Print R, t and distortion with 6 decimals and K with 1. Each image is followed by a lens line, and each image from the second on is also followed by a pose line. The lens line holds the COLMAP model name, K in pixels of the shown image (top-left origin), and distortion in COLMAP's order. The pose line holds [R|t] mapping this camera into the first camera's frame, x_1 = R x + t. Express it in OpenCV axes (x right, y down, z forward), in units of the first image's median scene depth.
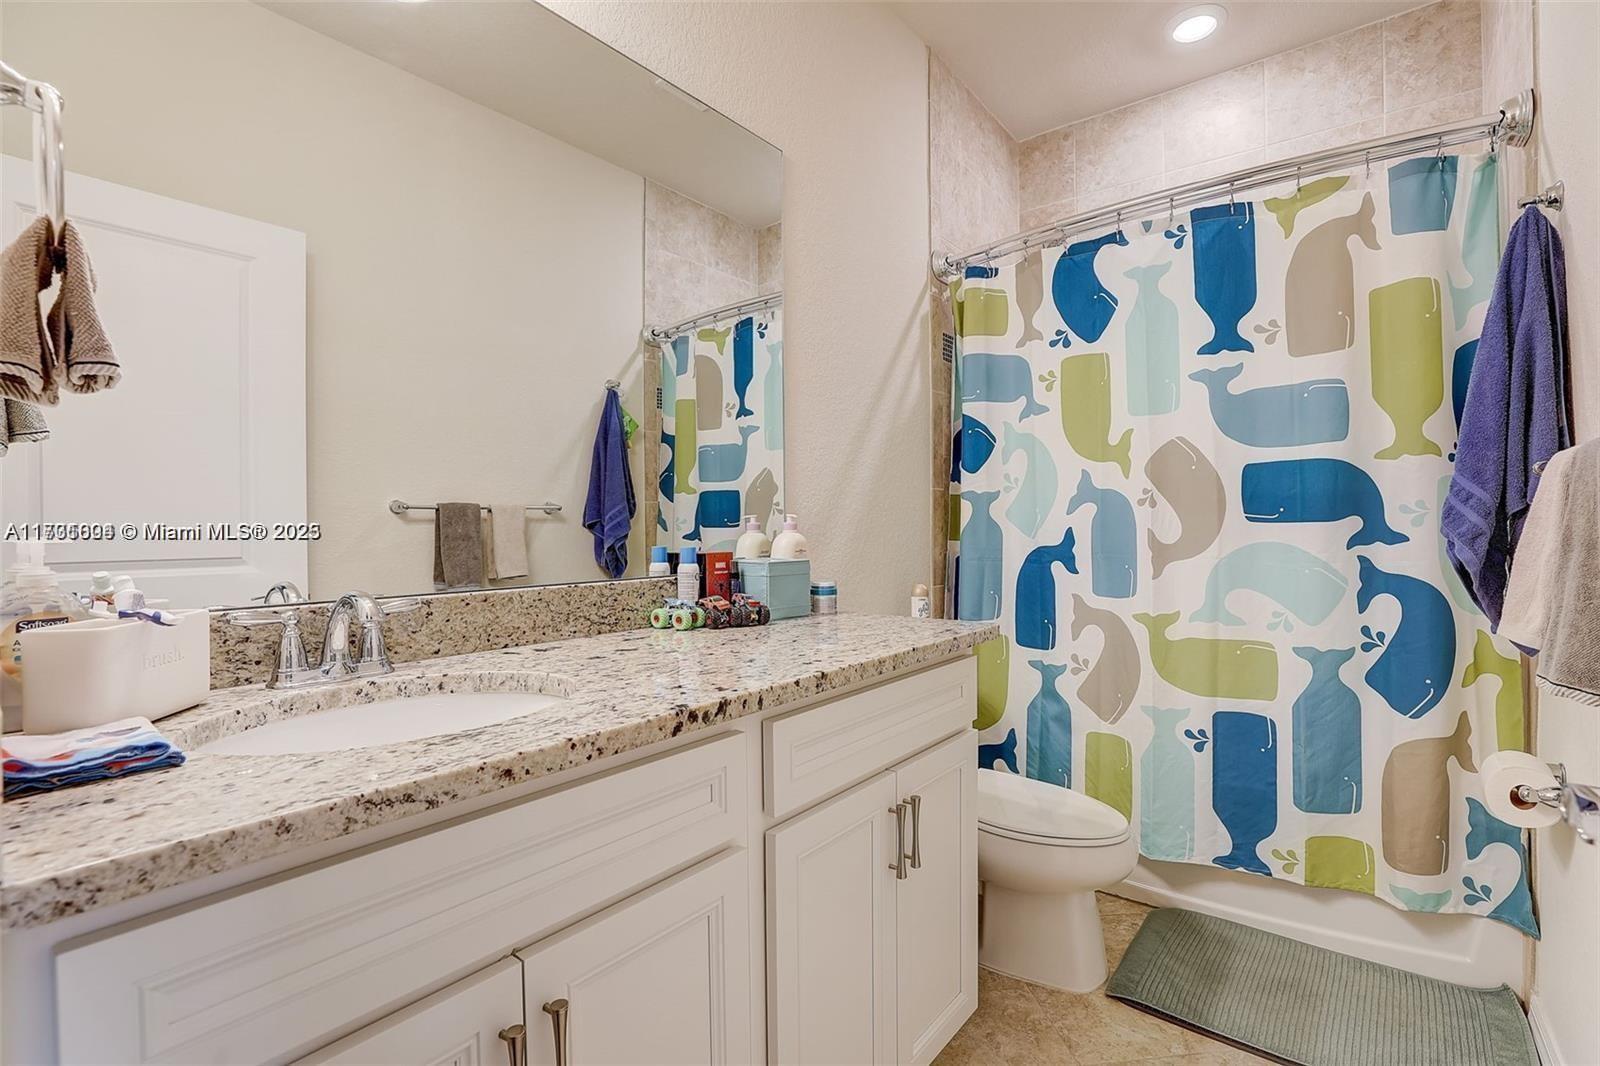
lens RADIAL K [[732.7, 0, 803.8], [0, 732.7, 531.6], [0, 0, 1]] dist [-0.042454, 0.011409]
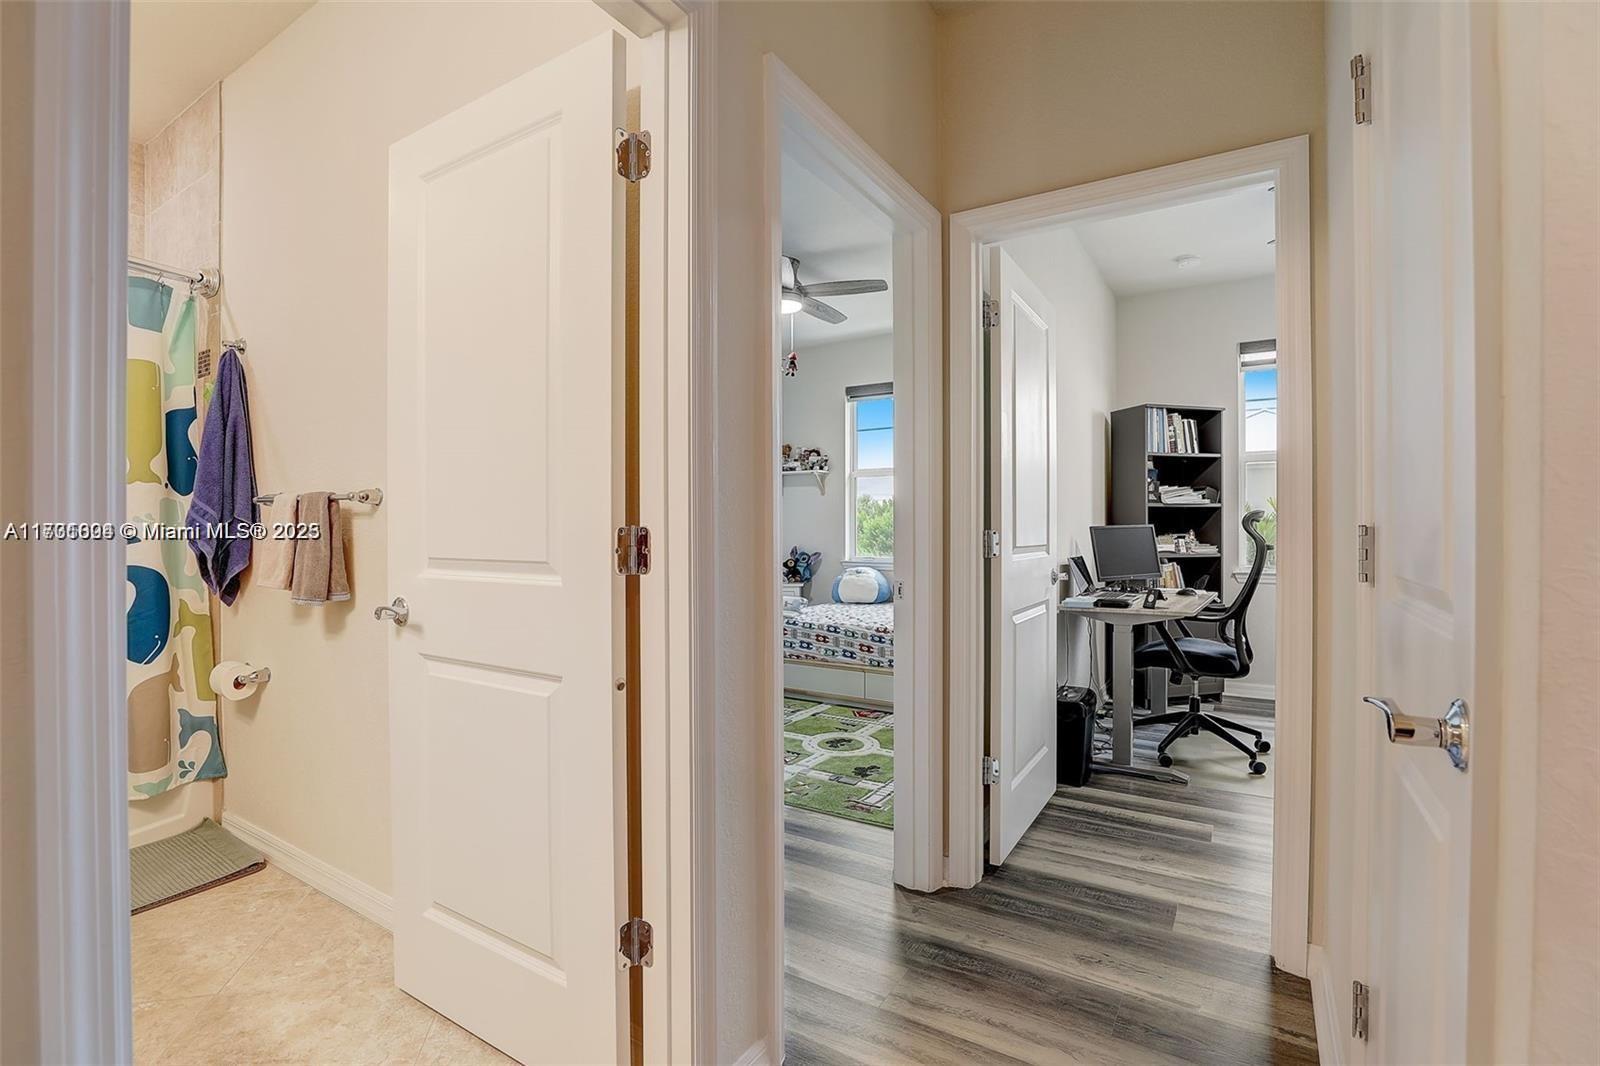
lens RADIAL K [[725.5, 0, 787.3], [0, 725.5, 529.6], [0, 0, 1]] dist [-0.042232, 0.009700]
pose [[-0.113702, 0.007688, 0.993485, -0.732285], [0.010795, 0.999921, -0.006502, 0.012270], [-0.993456, 0.009986, -0.113776, -0.134284]]
